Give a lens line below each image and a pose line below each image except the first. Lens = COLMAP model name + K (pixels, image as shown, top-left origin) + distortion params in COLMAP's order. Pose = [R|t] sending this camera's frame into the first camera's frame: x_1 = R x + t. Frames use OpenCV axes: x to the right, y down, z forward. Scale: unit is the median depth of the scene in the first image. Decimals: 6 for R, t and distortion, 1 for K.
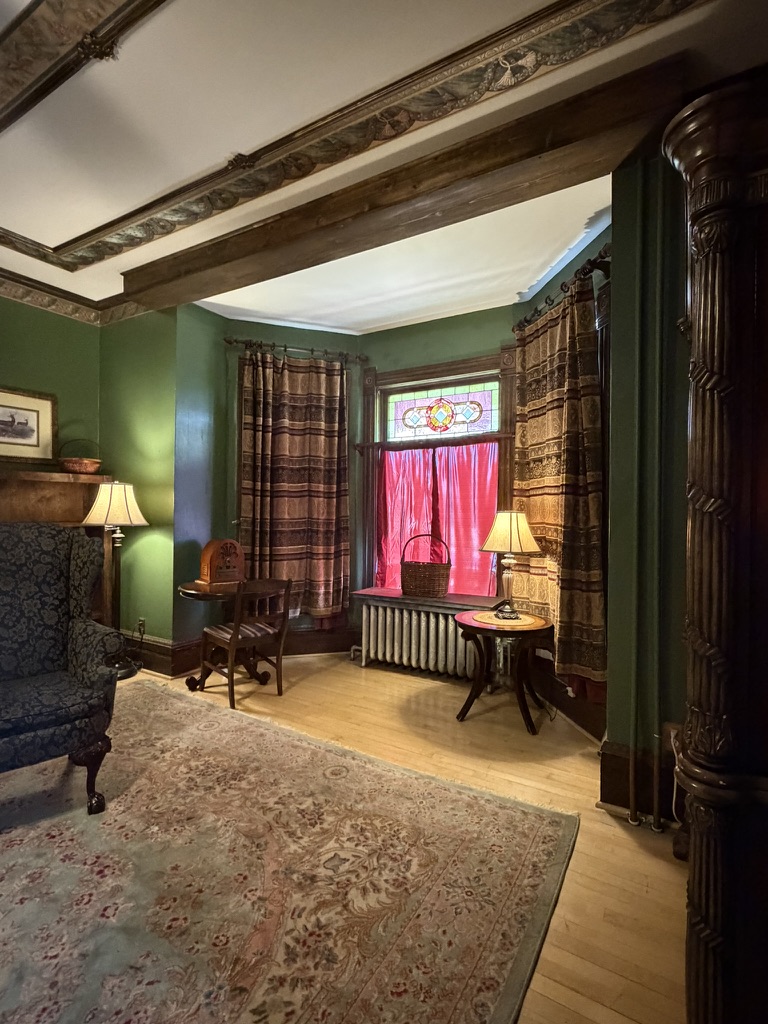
lens RADIAL K [[508.9, 0, 383.6], [0, 508.9, 512.5], [0, 0, 1]] dist [-0.000406, -0.000034]
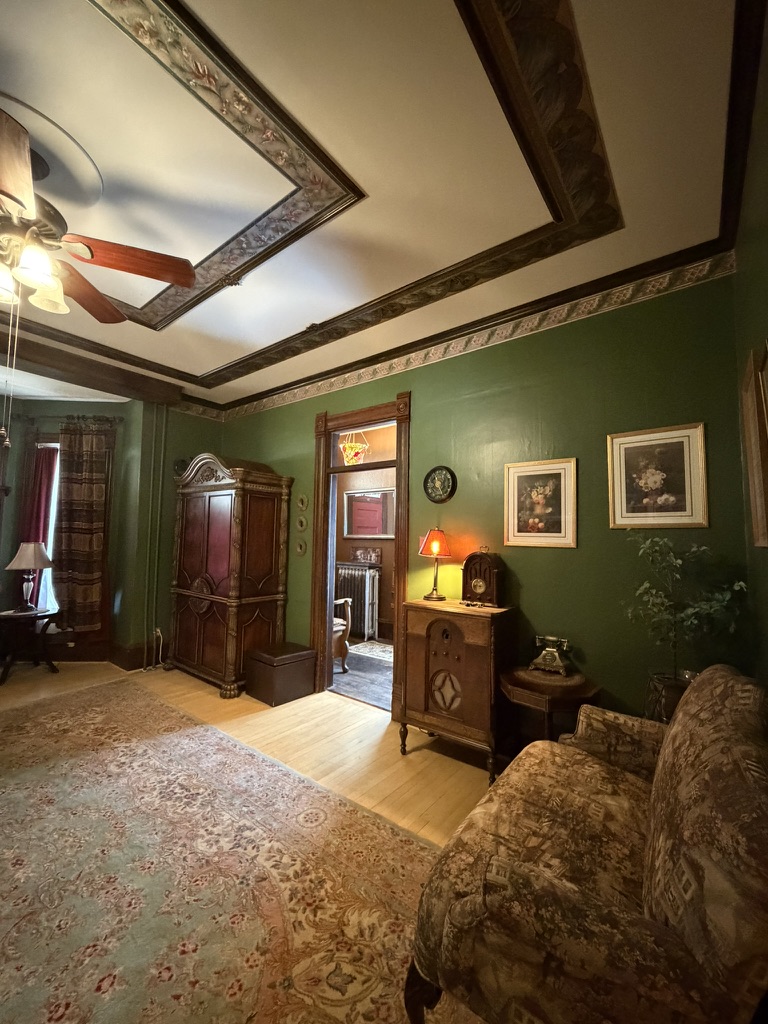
lens RADIAL K [[409.1, 0, 383.8], [0, 409.1, 511.2], [0, 0, 1]] dist [-0.000472, 0.000333]
pose [[0.115500, 0.066022, 0.991111, -1.910625], [-0.011435, 0.997811, -0.065136, -0.088957], [-0.993242, -0.003810, 0.116002, -0.545780]]
